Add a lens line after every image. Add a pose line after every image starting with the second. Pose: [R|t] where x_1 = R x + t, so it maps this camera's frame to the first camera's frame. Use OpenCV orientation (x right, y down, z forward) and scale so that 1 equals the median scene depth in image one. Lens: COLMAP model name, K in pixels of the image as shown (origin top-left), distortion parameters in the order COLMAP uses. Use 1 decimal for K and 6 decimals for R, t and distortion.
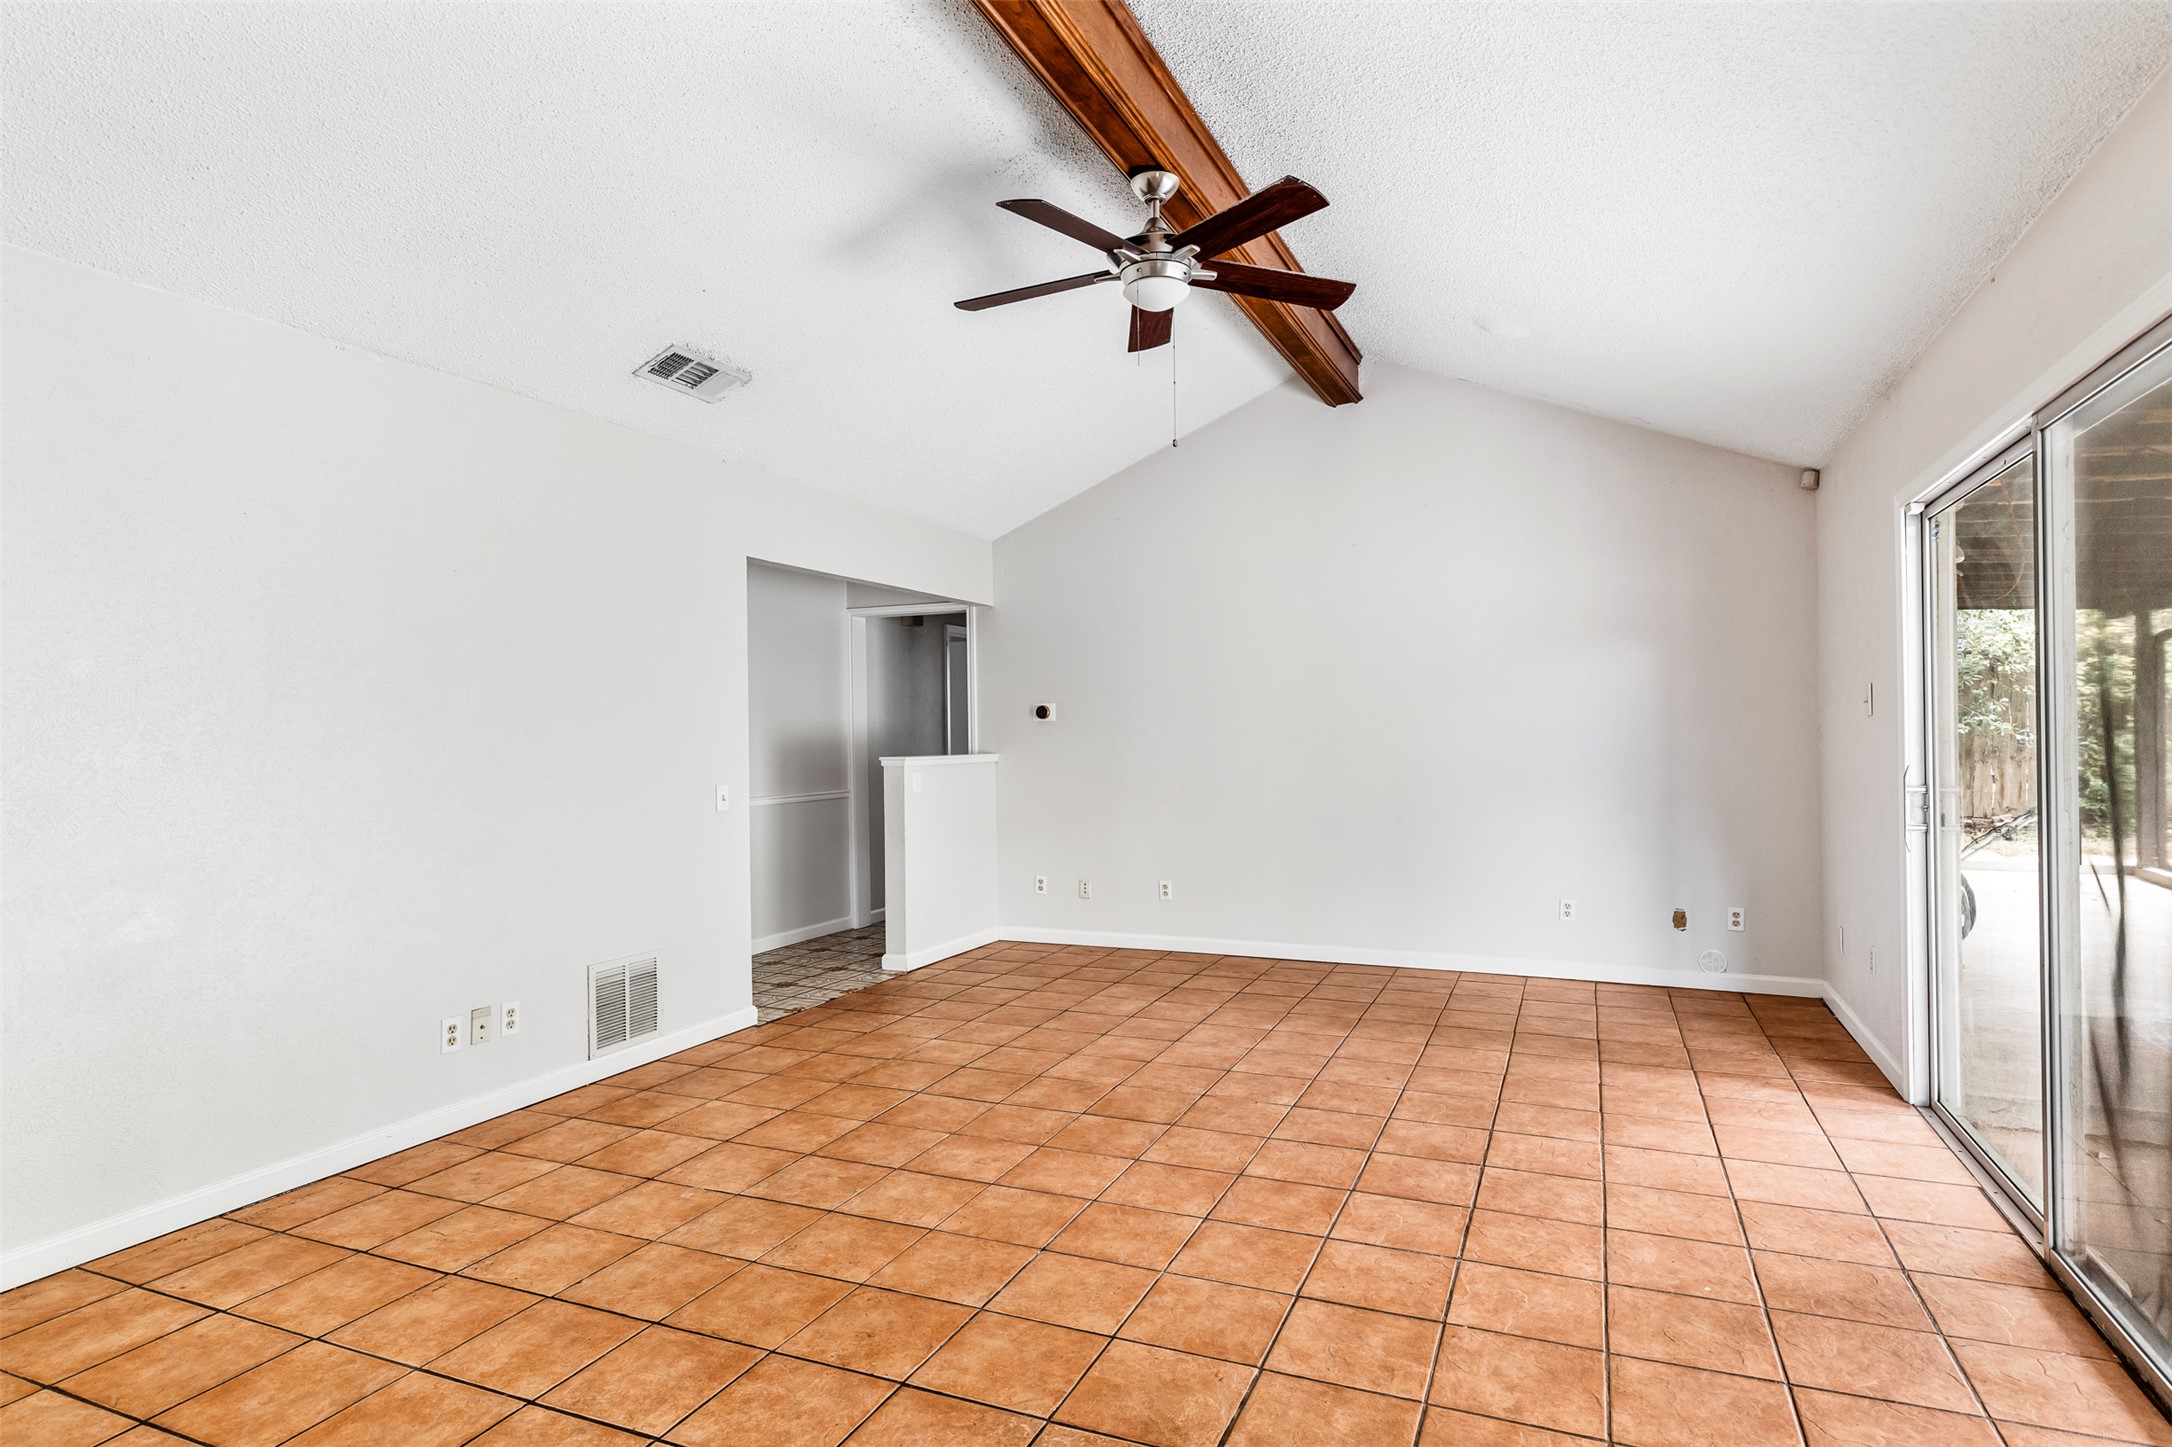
lens RADIAL K [[1123.4, 0, 1107.4], [0, 1123.4, 703.1], [0, 0, 1]] dist [-0.006303, 0.003778]
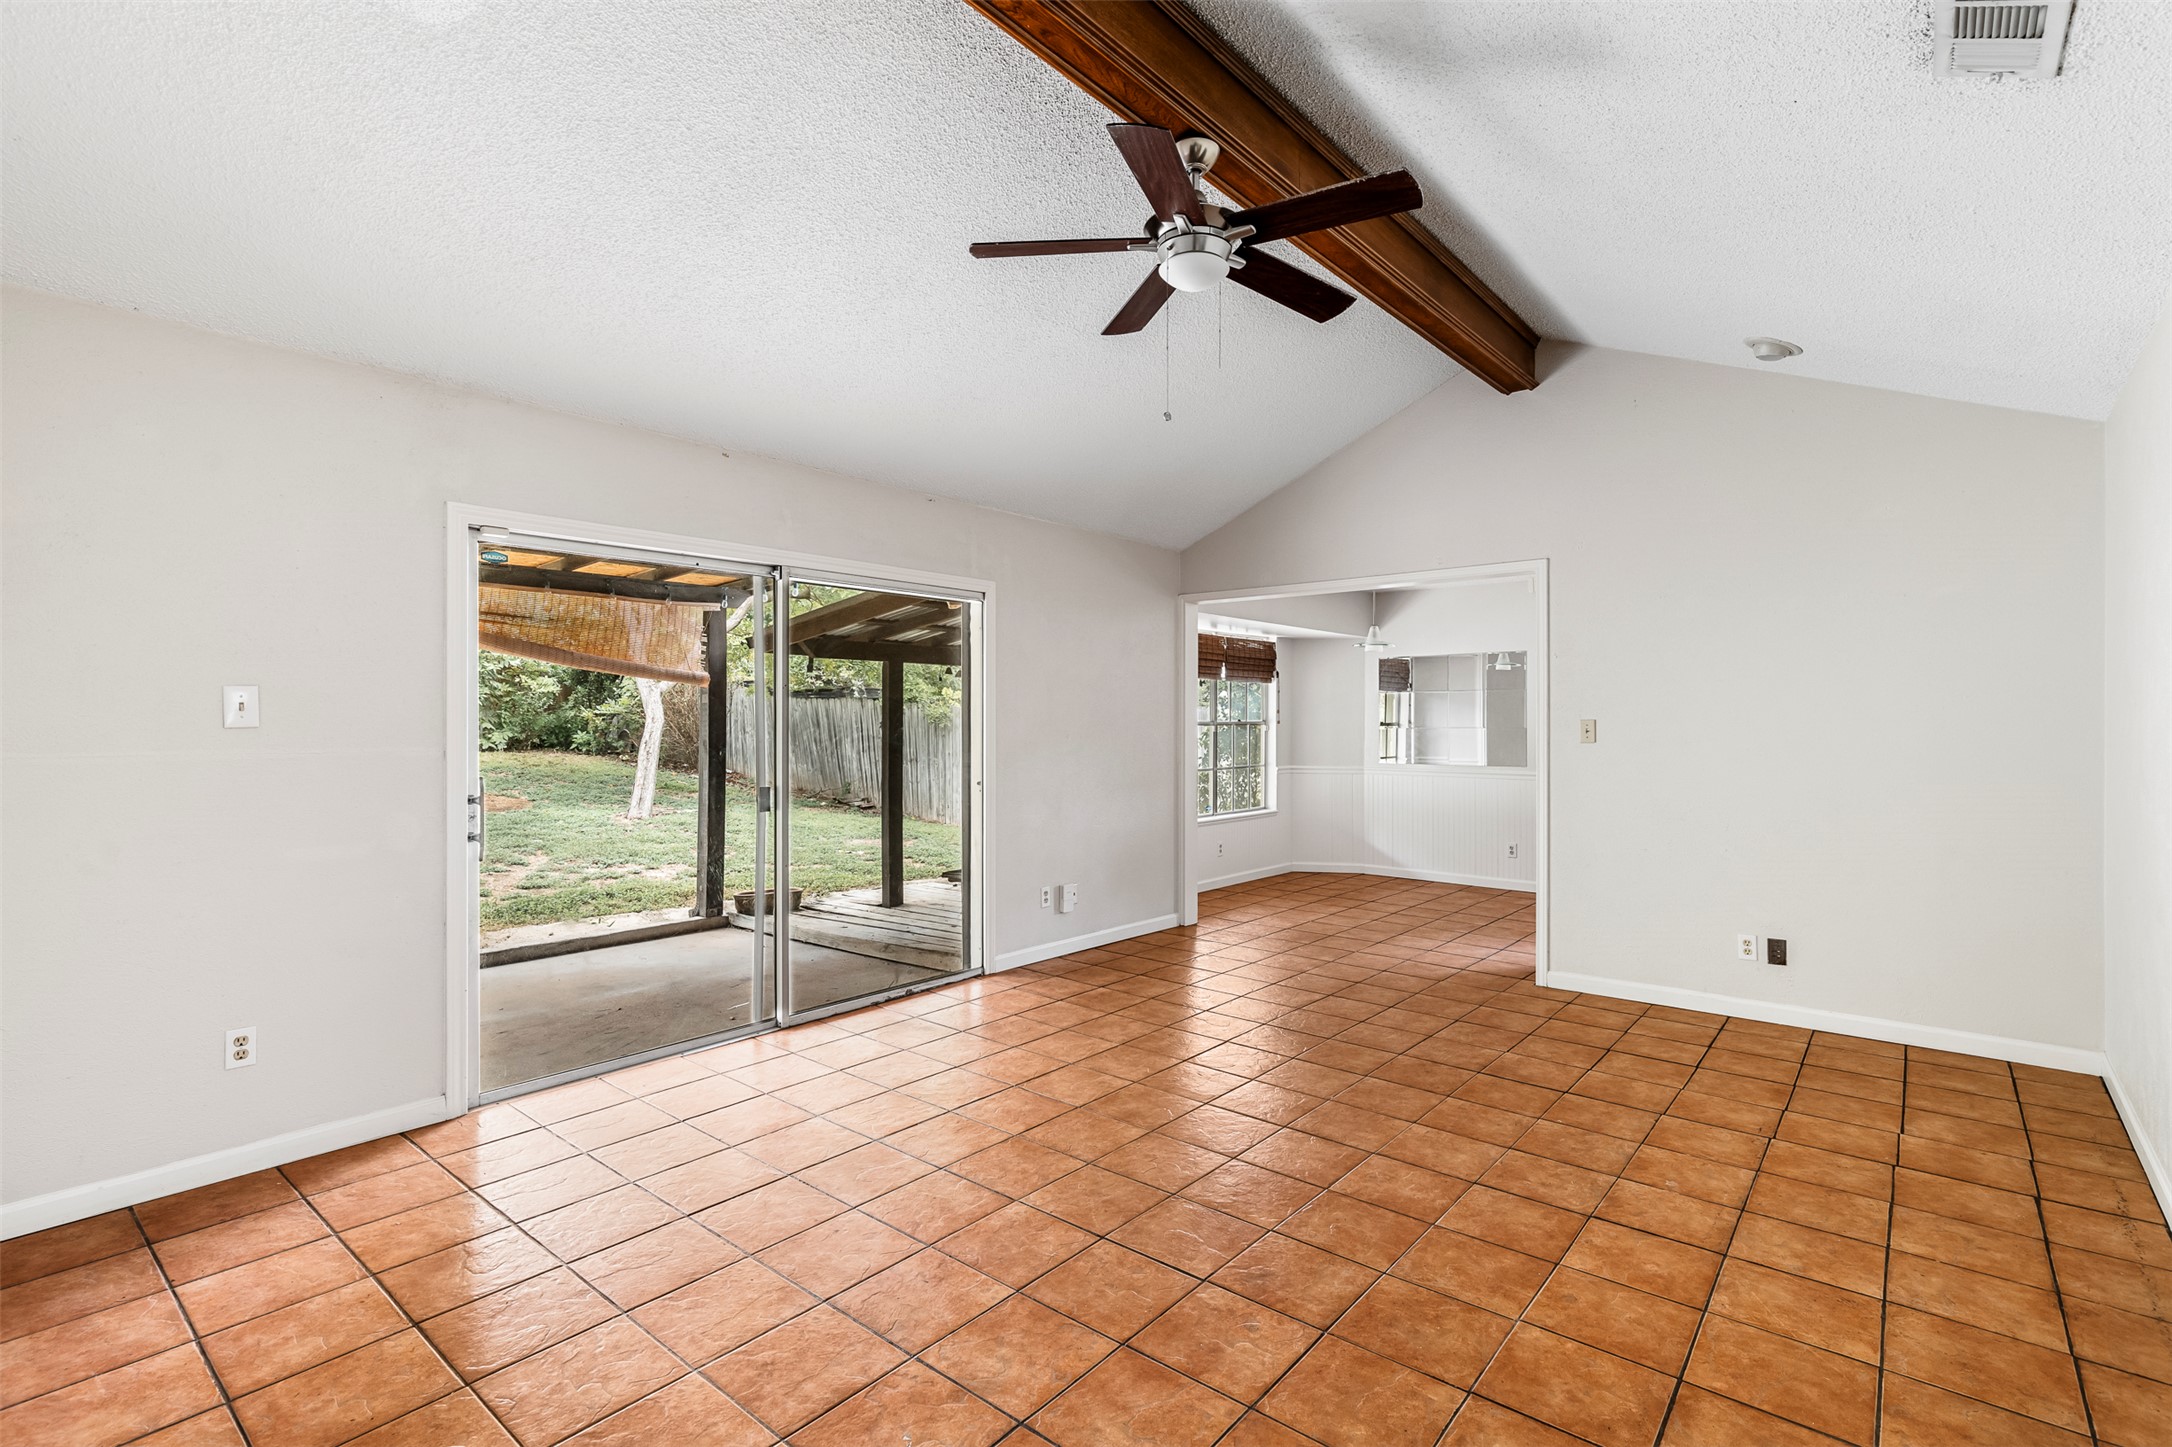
lens RADIAL K [[1013.7, 0, 1109.4], [0, 1013.7, 719.0], [0, 0, 1]] dist [0.001490, -0.000685]
pose [[-0.958381, 0.011338, 0.285268, -0.128241], [0.001556, 0.999404, -0.034493, 0.030214], [-0.285489, -0.032614, -0.957827, 1.834405]]
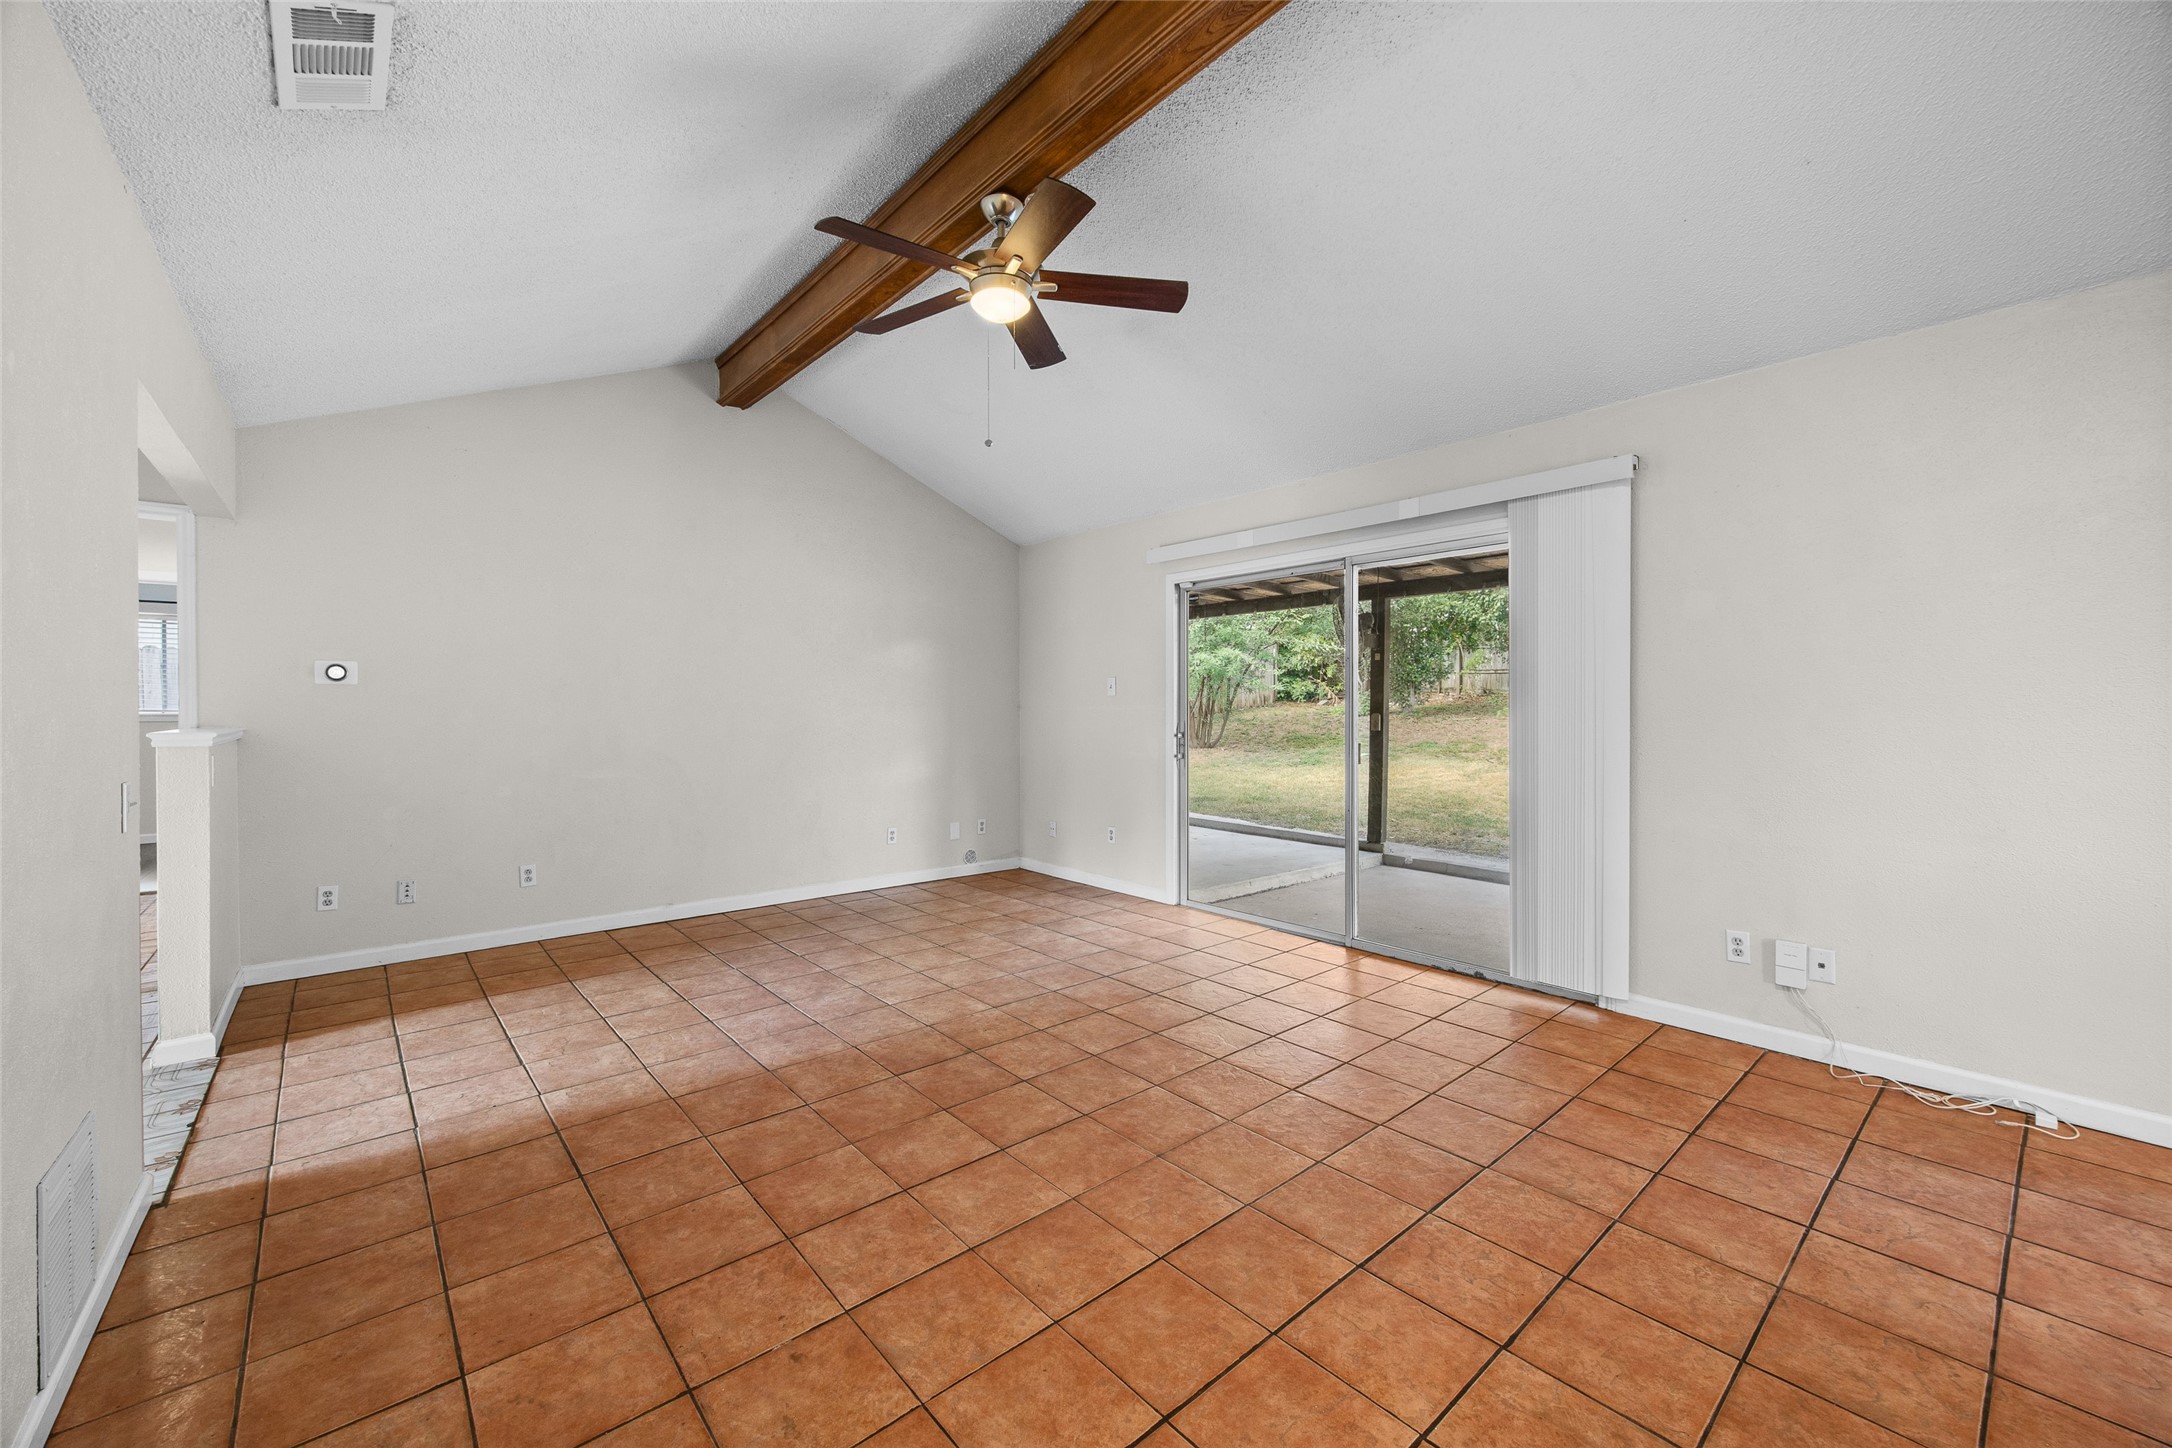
lens RADIAL K [[847.0, 0, 1068.9], [0, 847.0, 710.8], [0, 0, 1]] dist [-0.007391, 0.000465]
pose [[0.455643, 0.003165, 0.890157, -0.679987], [-0.030188, 0.999473, 0.011899, 0.017525], [-0.889651, -0.032294, 0.455498, 0.546616]]
